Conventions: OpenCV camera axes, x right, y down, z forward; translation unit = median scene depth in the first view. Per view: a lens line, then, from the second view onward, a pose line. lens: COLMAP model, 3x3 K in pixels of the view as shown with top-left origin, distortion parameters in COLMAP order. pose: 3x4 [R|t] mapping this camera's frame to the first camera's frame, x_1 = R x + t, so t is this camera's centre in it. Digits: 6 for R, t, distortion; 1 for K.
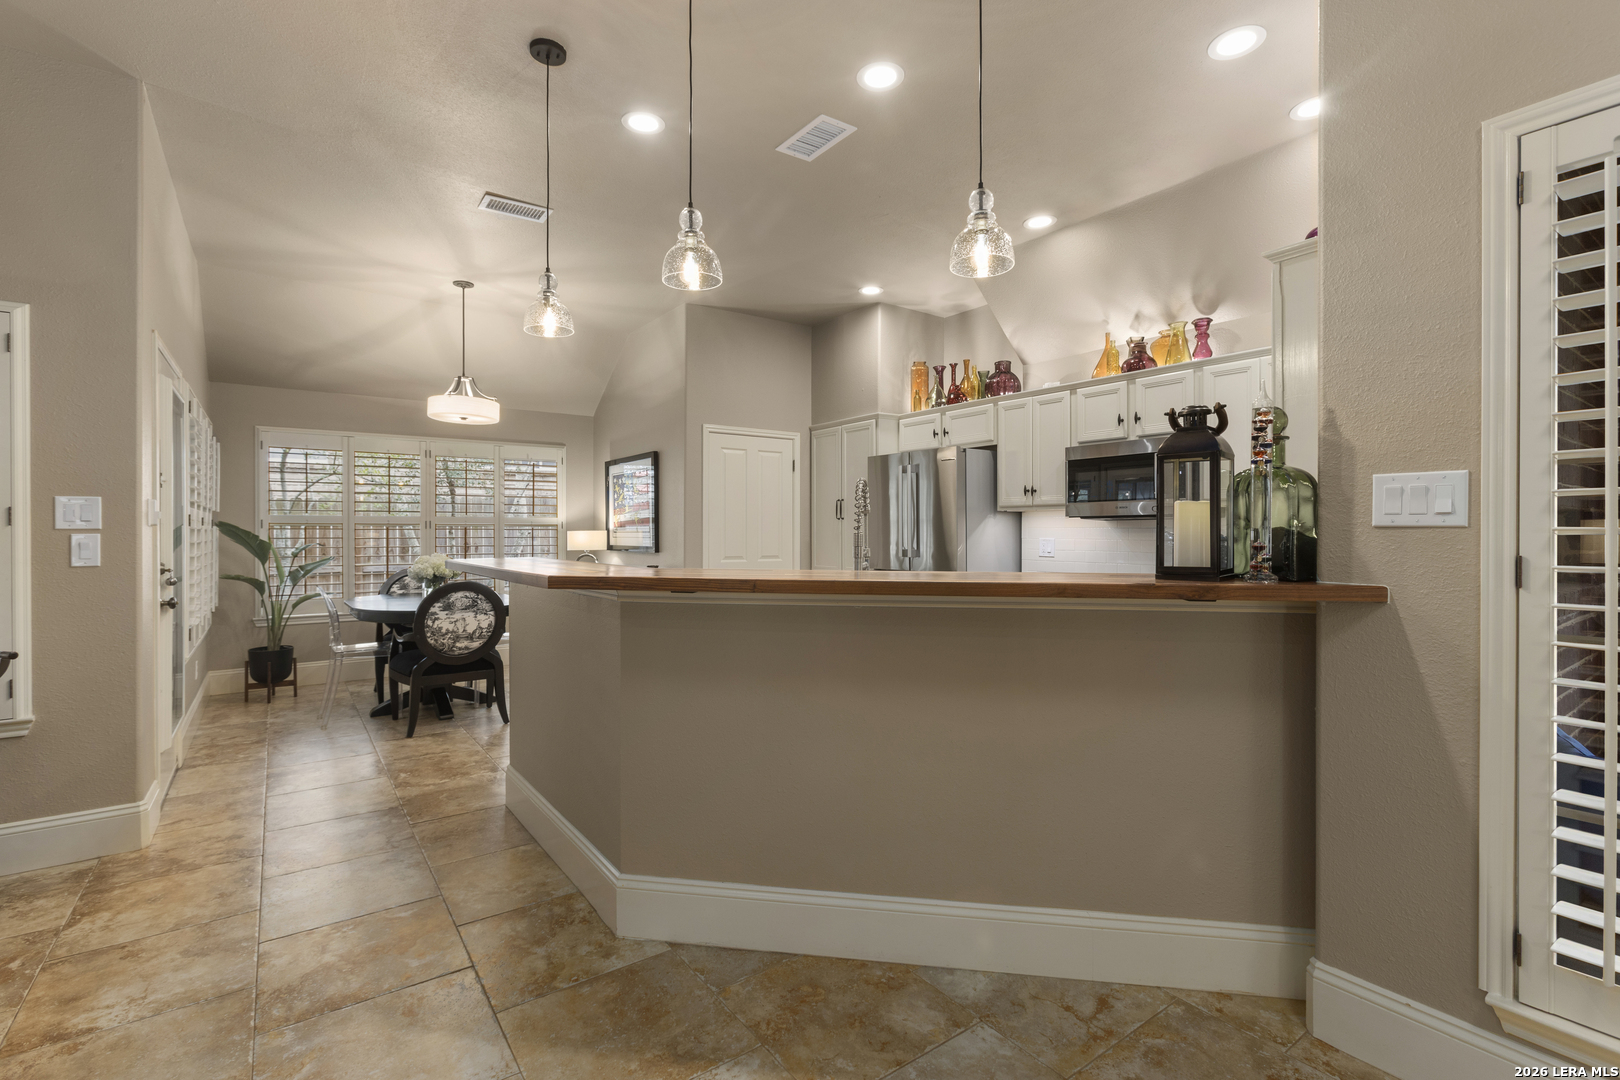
lens RADIAL K [[735.7, 0, 797.9], [0, 735.7, 536.6], [0, 0, 1]] dist [-0.002413, 0.001065]
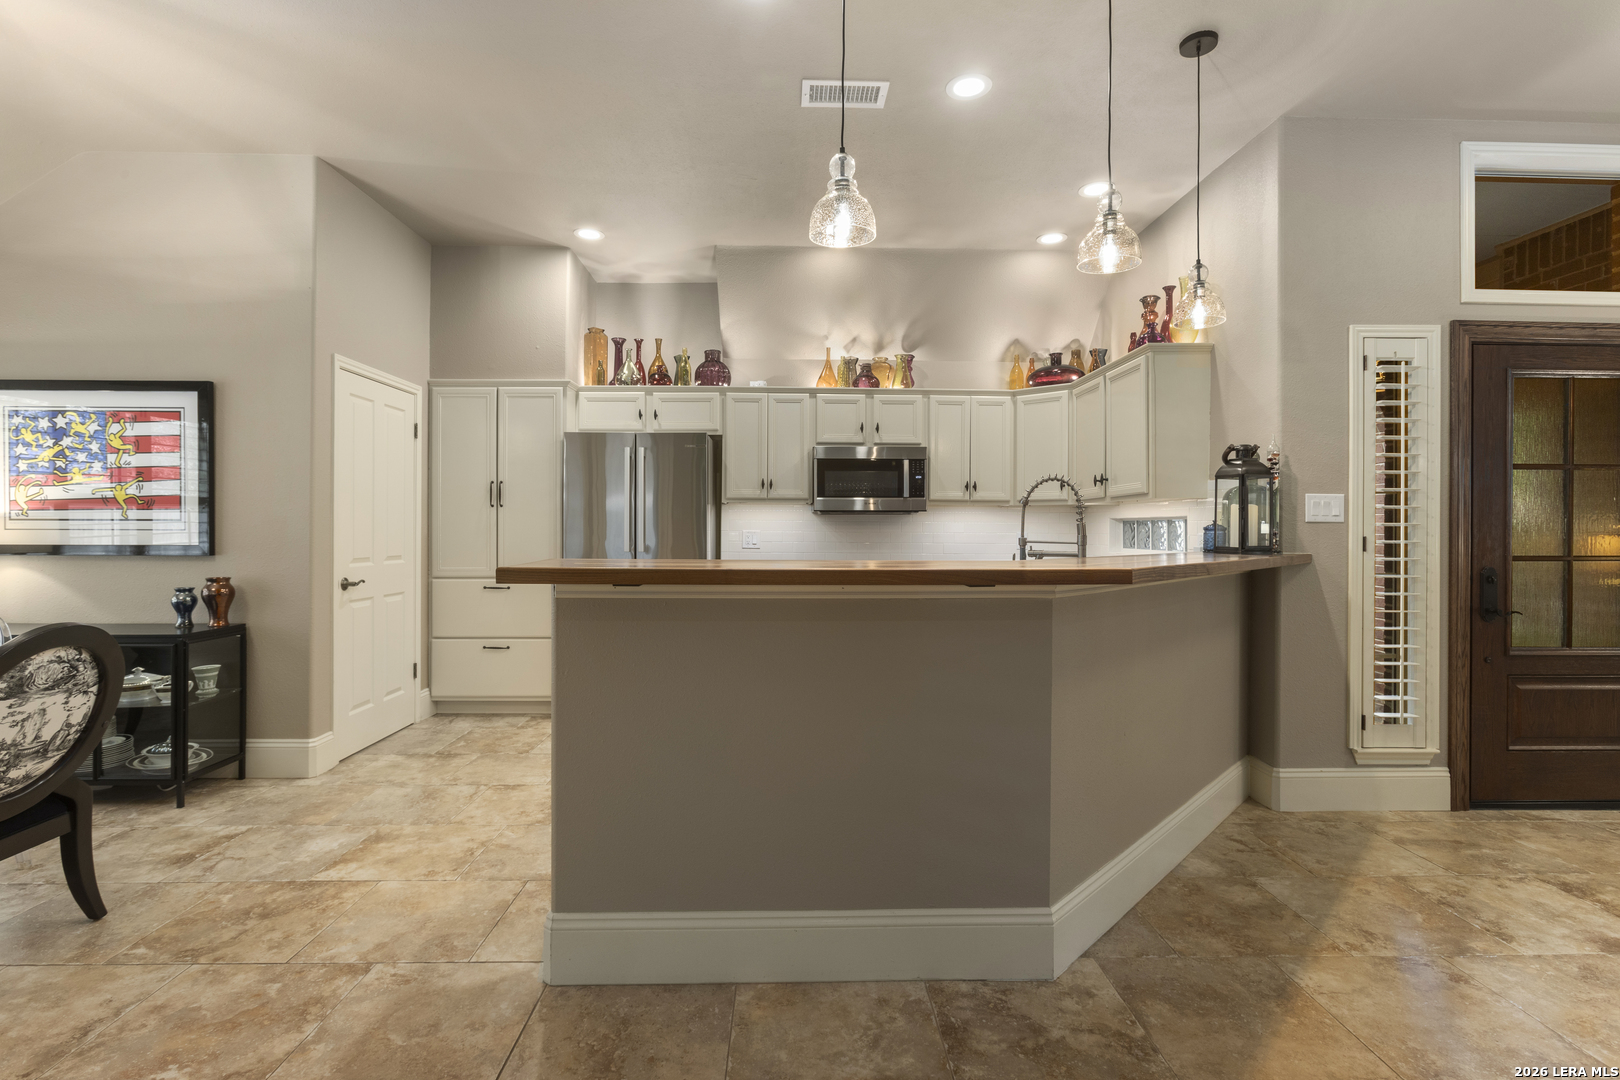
lens RADIAL K [[778.5, 0, 810.9], [0, 778.5, 527.8], [0, 0, 1]] dist [-0.008566, 0.001341]
pose [[0.558751, 0.003957, 0.829326, -0.601735], [0.000227, 0.999988, -0.004925, 0.004156], [-0.829335, 0.002940, 0.558743, 0.367936]]
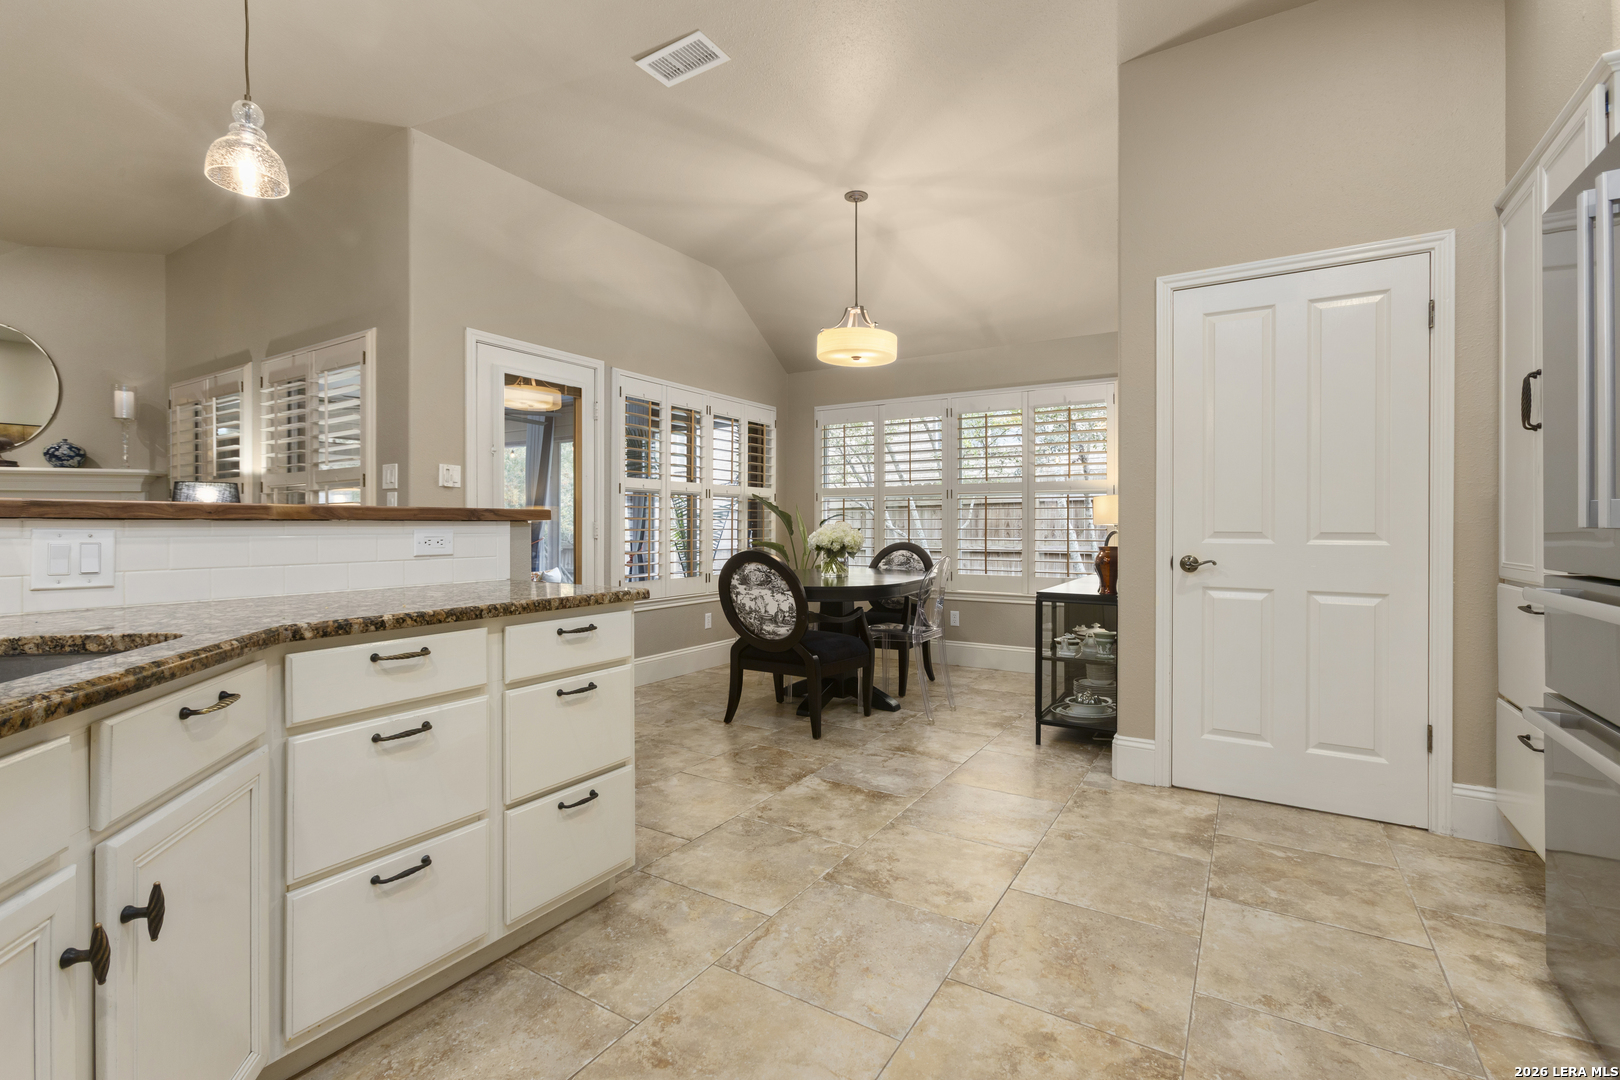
lens RADIAL K [[722.9, 0, 809.3], [0, 722.9, 525.6], [0, 0, 1]] dist [-0.004035, 0.000994]
pose [[0.387796, 0.000789, -0.921745, 0.327106], [-0.006565, 0.999977, -0.001905, 0.034124], [0.921722, 0.006790, 0.387792, 0.757346]]
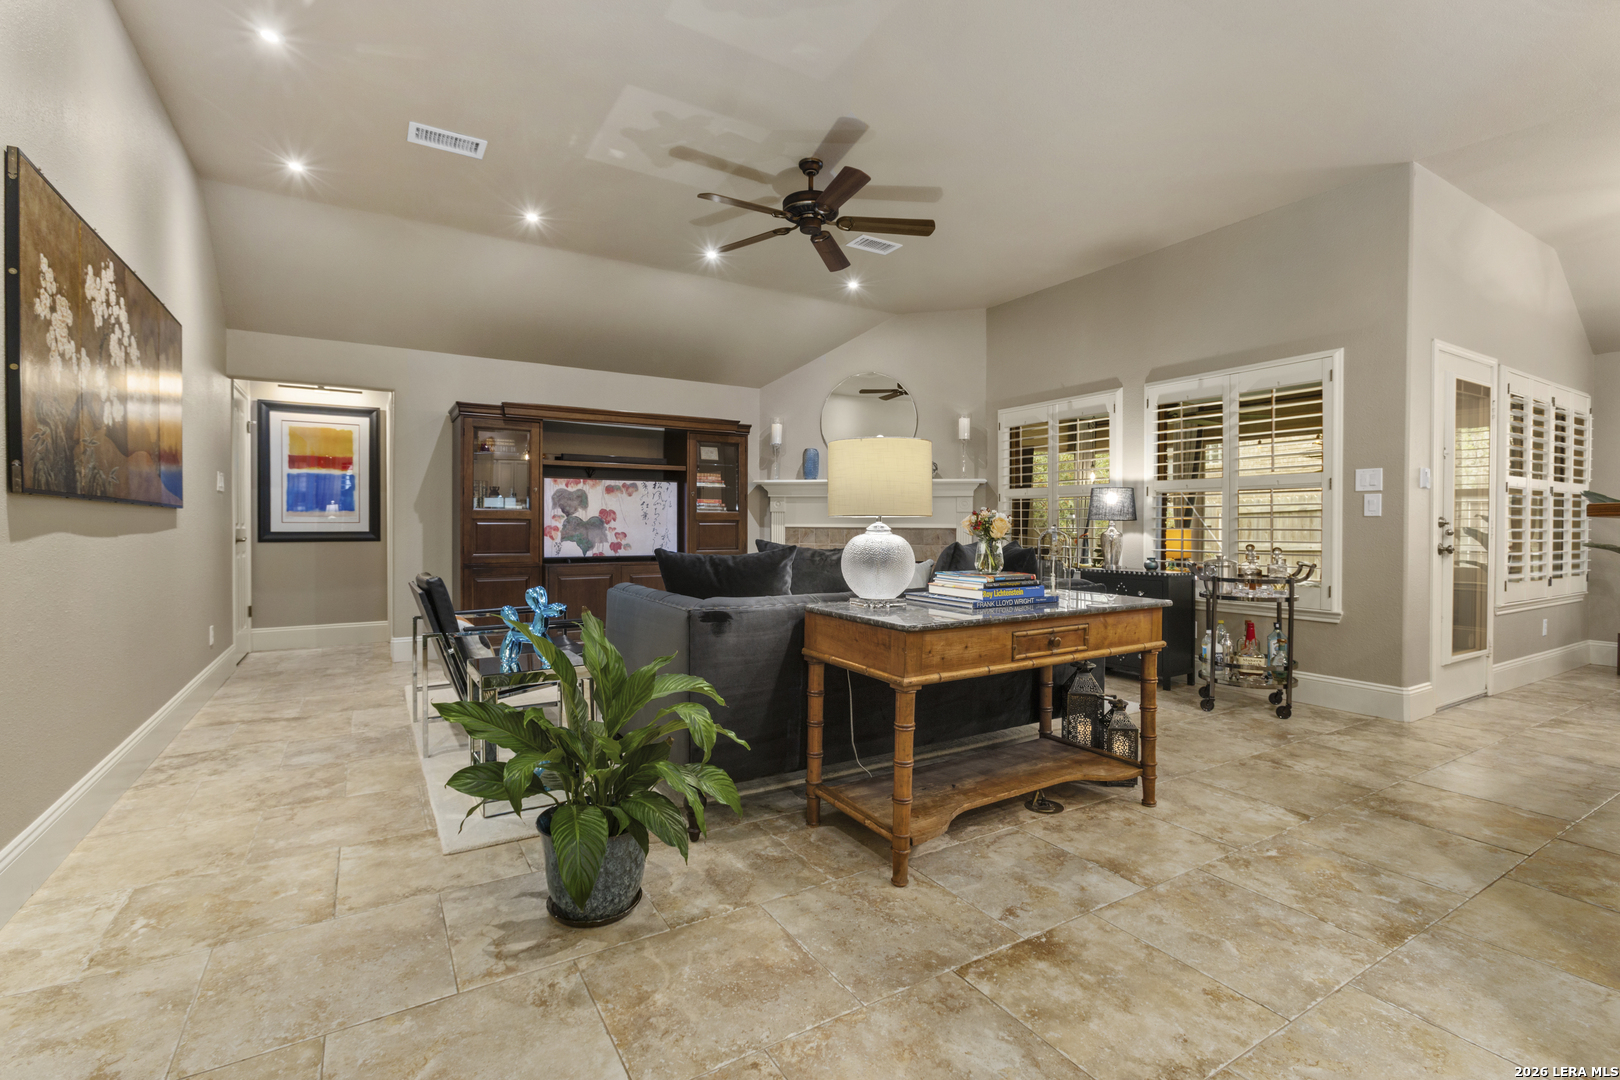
lens RADIAL K [[722.9, 0, 809.3], [0, 722.9, 525.6], [0, 0, 1]] dist [-0.004035, 0.000994]
pose [[-0.062584, 0.009773, -0.997992, 0.344319], [-0.001855, 0.999949, 0.009909, 0.030134], [0.998038, 0.002471, -0.062563, -0.020720]]
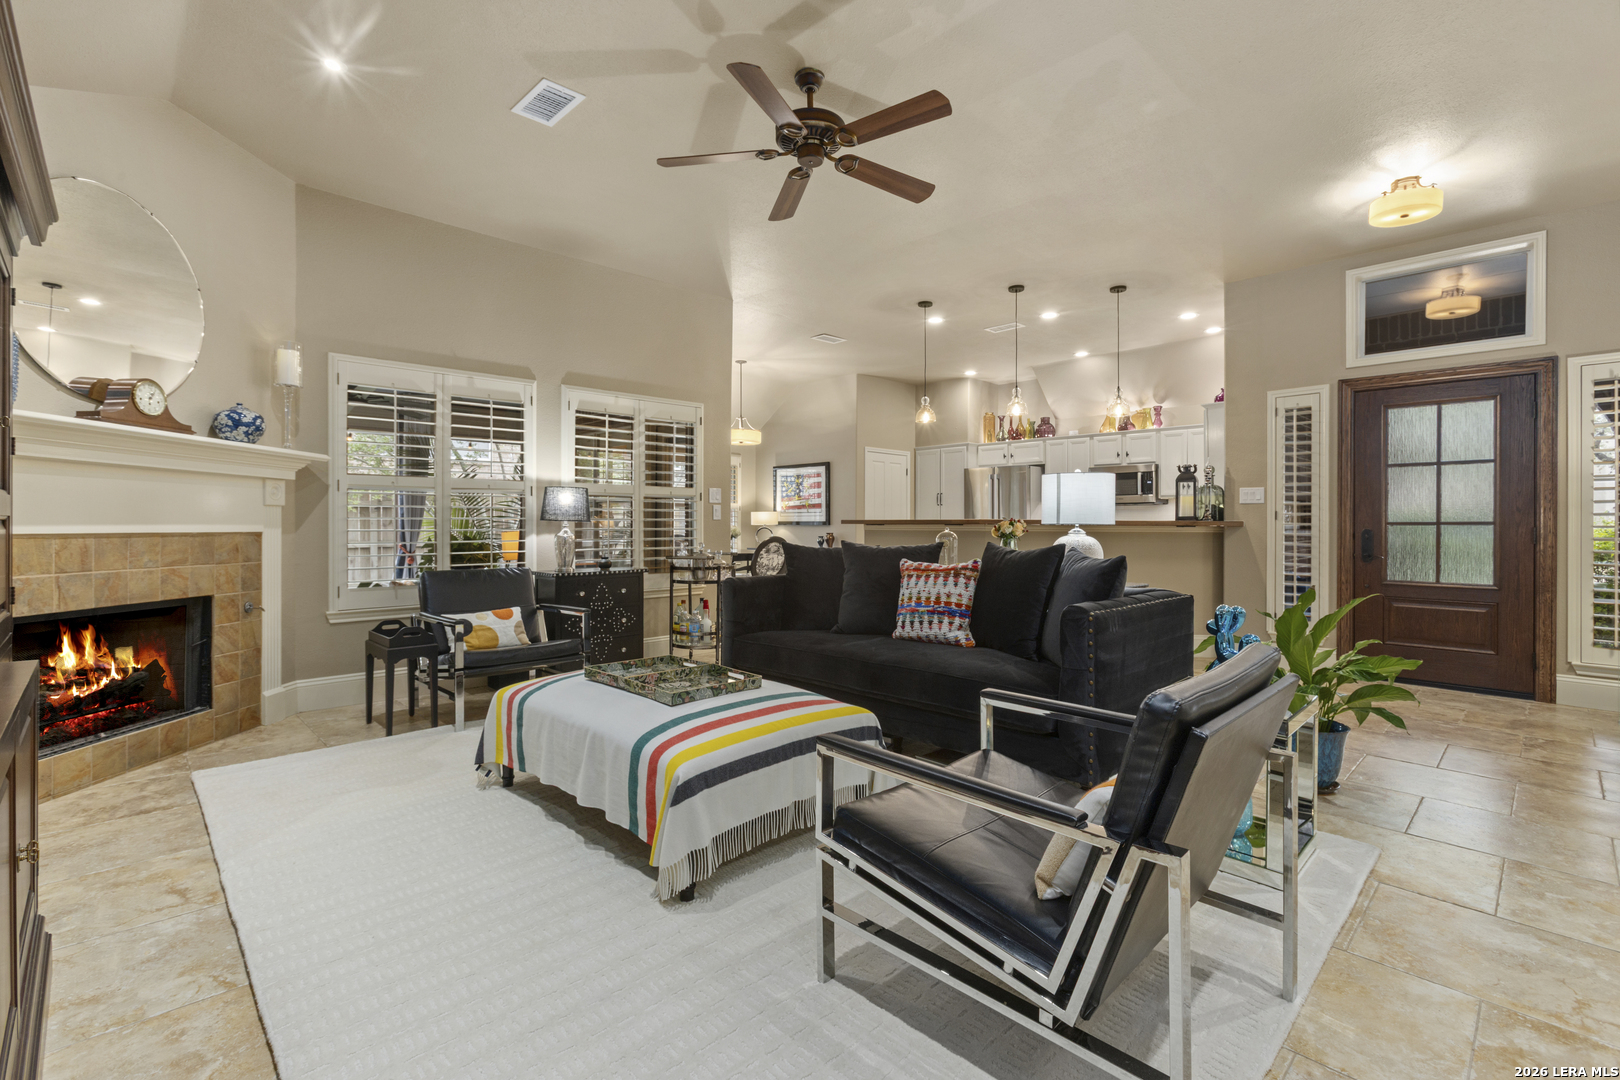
lens RADIAL K [[722.9, 0, 809.3], [0, 722.9, 525.6], [0, 0, 1]] dist [-0.004035, 0.000994]
pose [[0.989205, 0.004292, 0.146478, -0.645008], [-0.003577, 0.999980, -0.005142, 0.043701], [-0.146498, 0.004562, 0.989200, -0.773590]]
